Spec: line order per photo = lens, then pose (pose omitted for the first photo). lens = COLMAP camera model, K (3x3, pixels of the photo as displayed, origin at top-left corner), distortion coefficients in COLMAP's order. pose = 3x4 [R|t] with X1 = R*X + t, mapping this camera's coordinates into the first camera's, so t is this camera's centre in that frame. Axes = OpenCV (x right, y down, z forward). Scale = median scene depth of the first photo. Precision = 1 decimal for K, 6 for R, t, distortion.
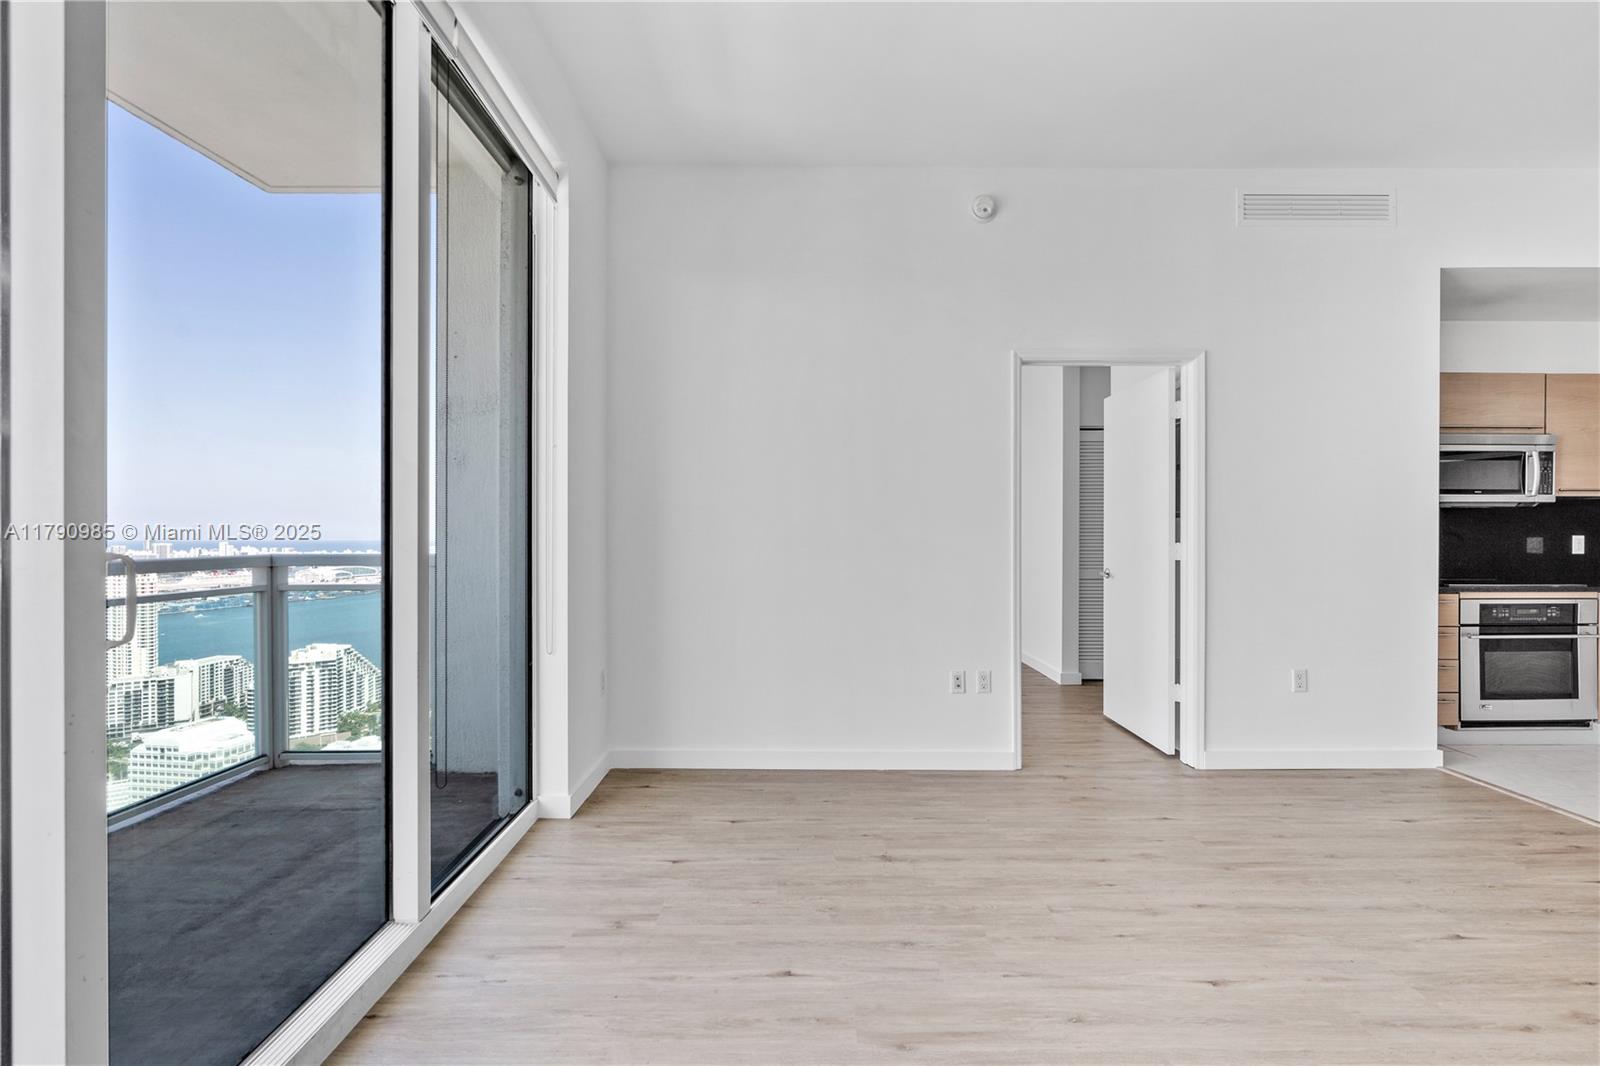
lens RADIAL K [[742.2, 0, 792.8], [0, 742.2, 538.0], [0, 0, 1]] dist [0.002706, 0.000667]
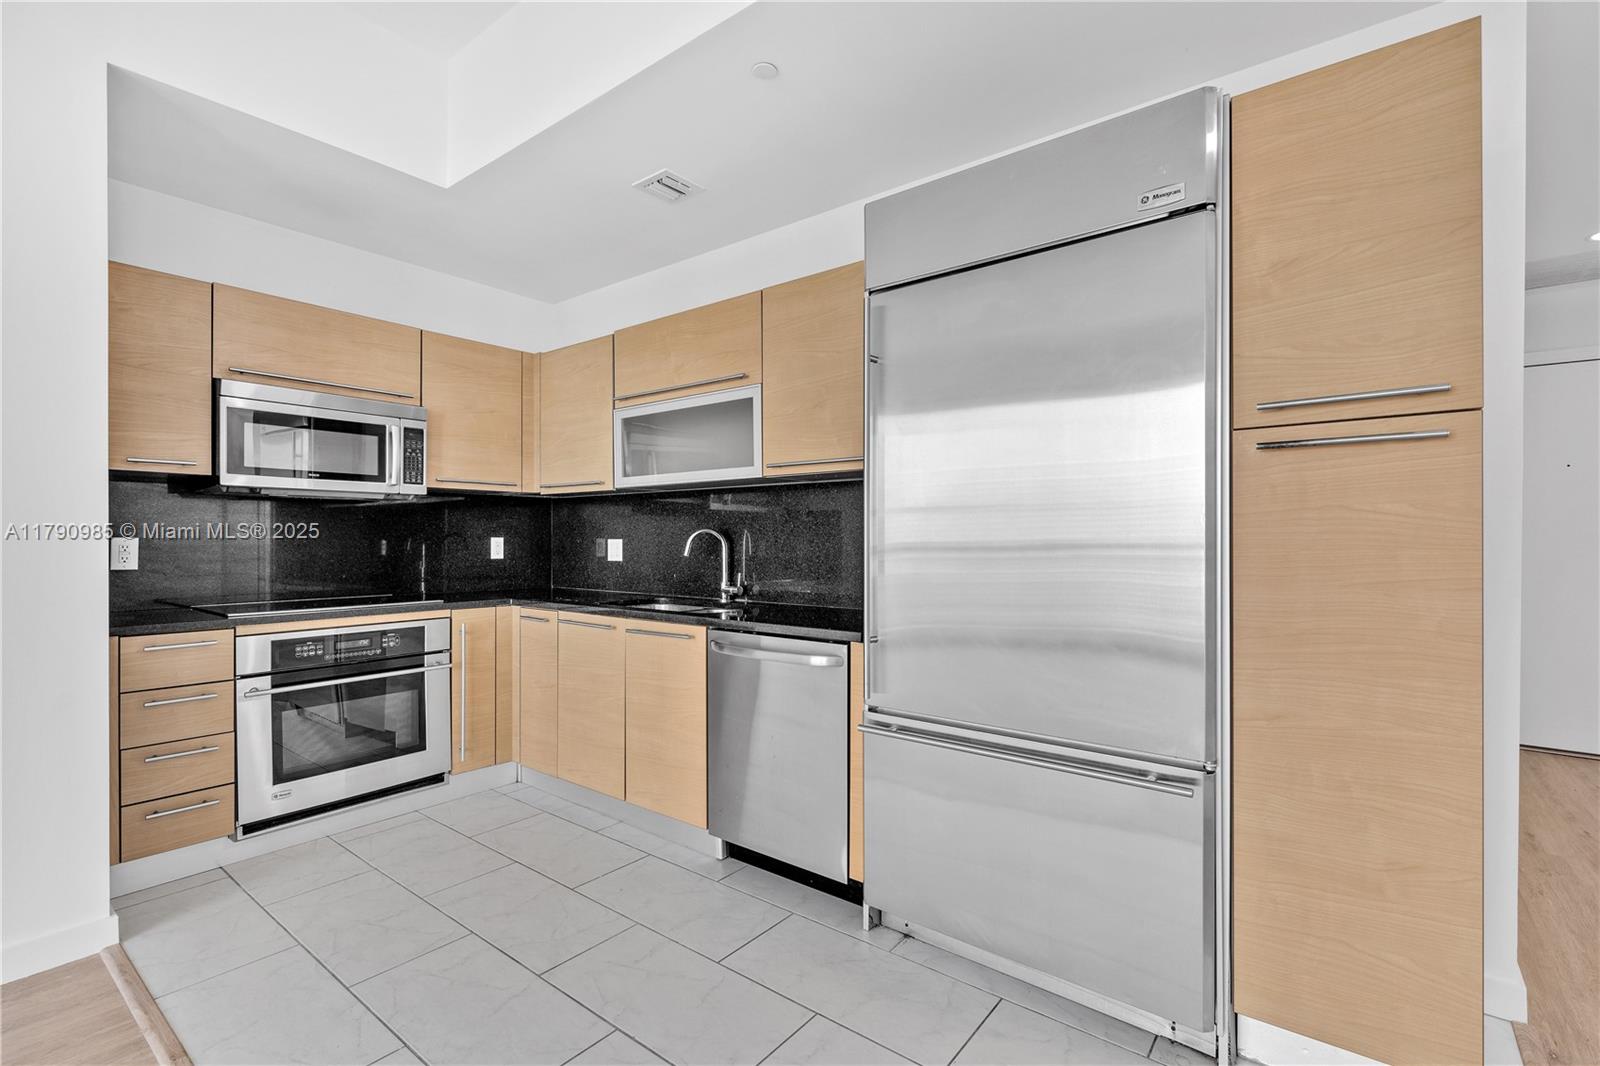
lens RADIAL K [[723.6, 0, 841.5], [0, 723.6, 541.8], [0, 0, 1]] dist [-0.001208, -0.000528]
pose [[0.595068, -0.004506, 0.803662, 0.708746], [0.002978, 0.999990, 0.003402, -0.000271], [-0.803670, 0.000369, 0.595076, 0.211603]]
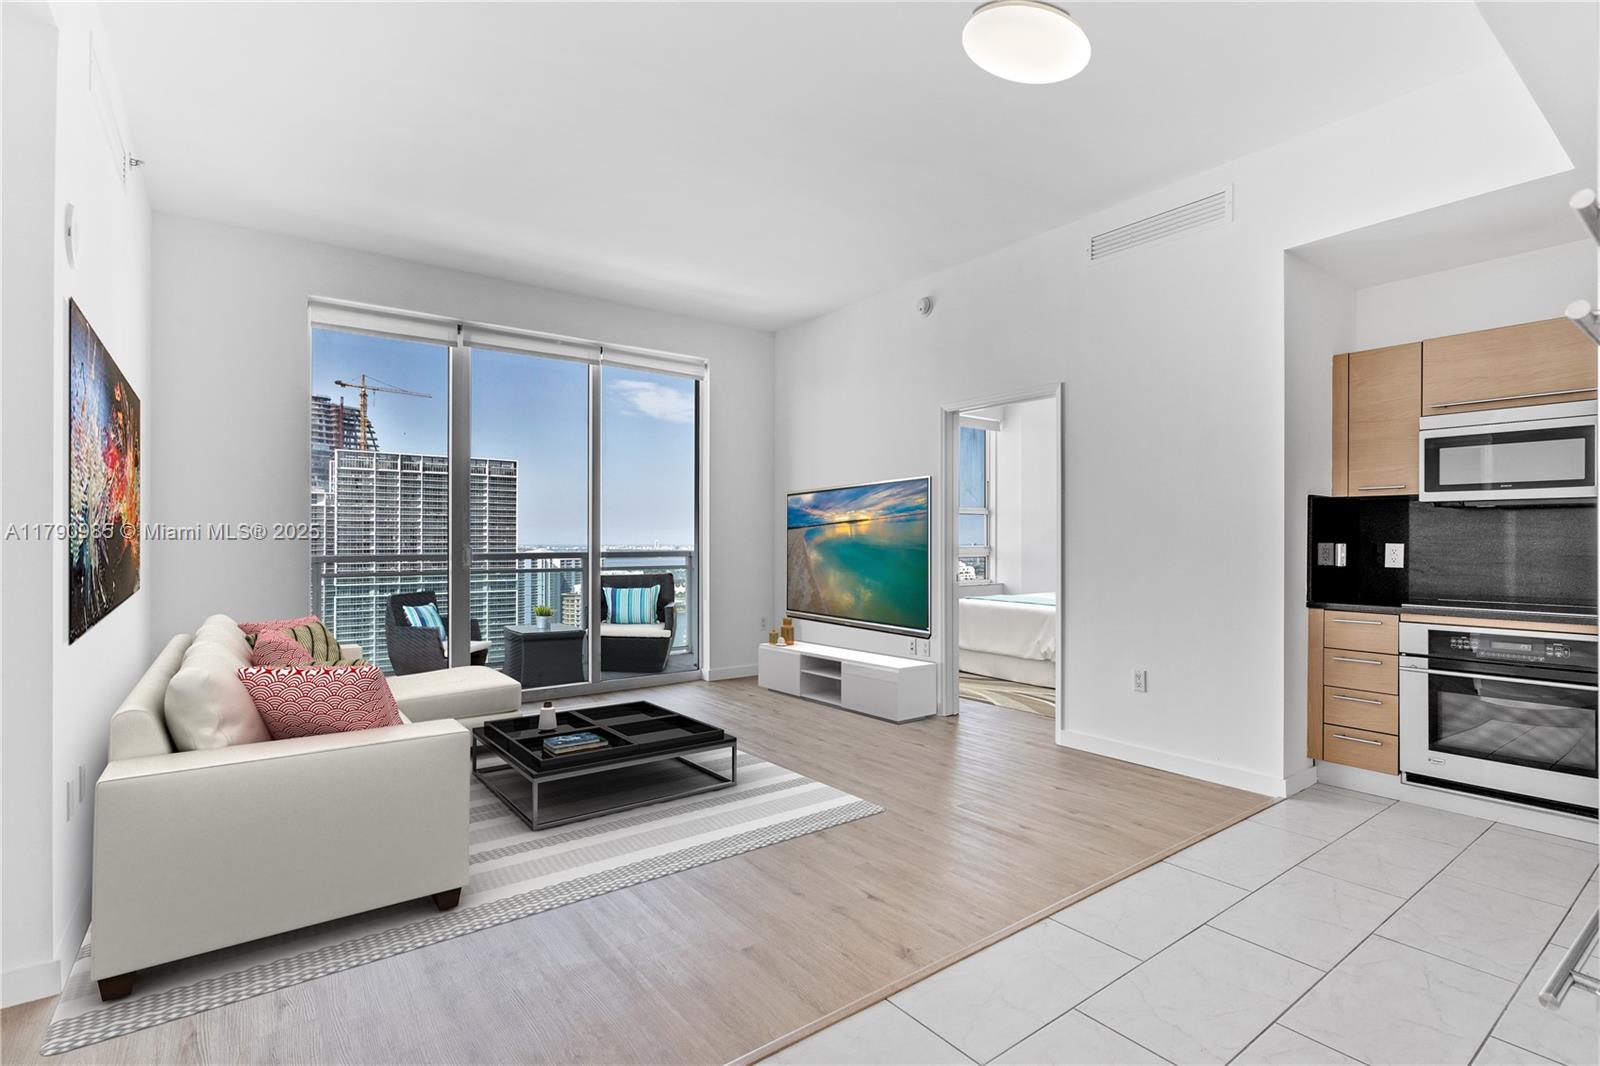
lens RADIAL K [[742.2, 0, 792.8], [0, 742.2, 538.0], [0, 0, 1]] dist [0.002706, 0.000667]
pose [[0.595990, -0.001348, -0.802990, 1.157478], [-0.003006, 0.999988, -0.003909, -0.004710], [0.802986, 0.004743, 0.595979, -0.022469]]
